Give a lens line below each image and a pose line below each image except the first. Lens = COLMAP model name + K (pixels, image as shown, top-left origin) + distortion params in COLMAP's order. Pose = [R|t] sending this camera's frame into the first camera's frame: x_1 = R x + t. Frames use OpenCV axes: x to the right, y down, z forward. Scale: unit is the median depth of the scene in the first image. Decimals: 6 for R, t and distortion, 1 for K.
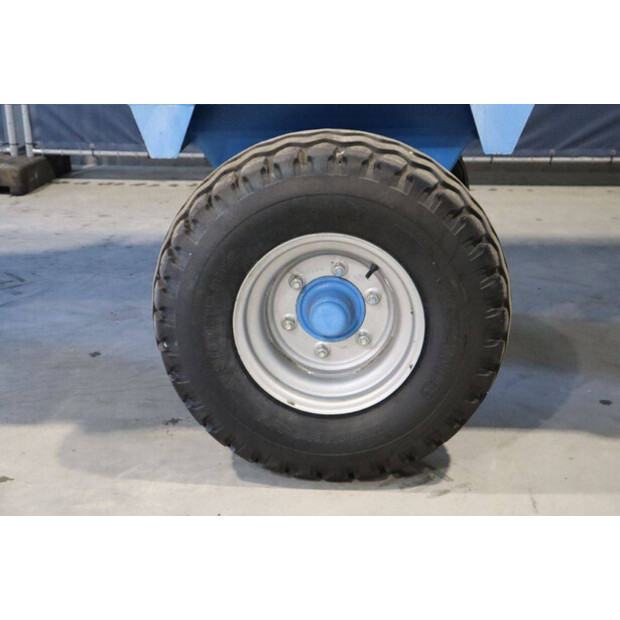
lens RADIAL K [[1027.7, 0, 318.2], [0, 1027.7, 273.6], [0, 0, 1]] dist [0.174734, 0.000000]
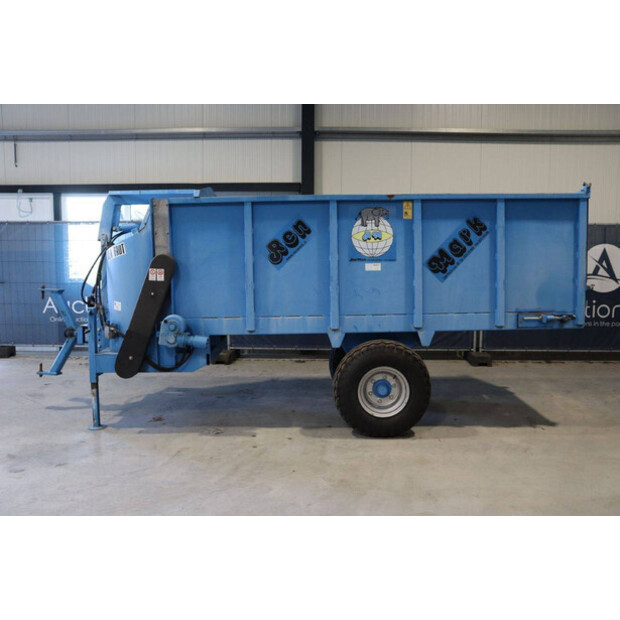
lens RADIAL K [[563.3, 0, 310.3], [0, 563.3, 312.3], [0, 0, 1]] dist [-0.074944, 0.000000]
pose [[0.998943, -0.001981, 0.045915, -0.330843], [0.010319, 0.983228, -0.182088, 0.128262], [-0.044784, 0.182370, 0.982210, -0.977130]]
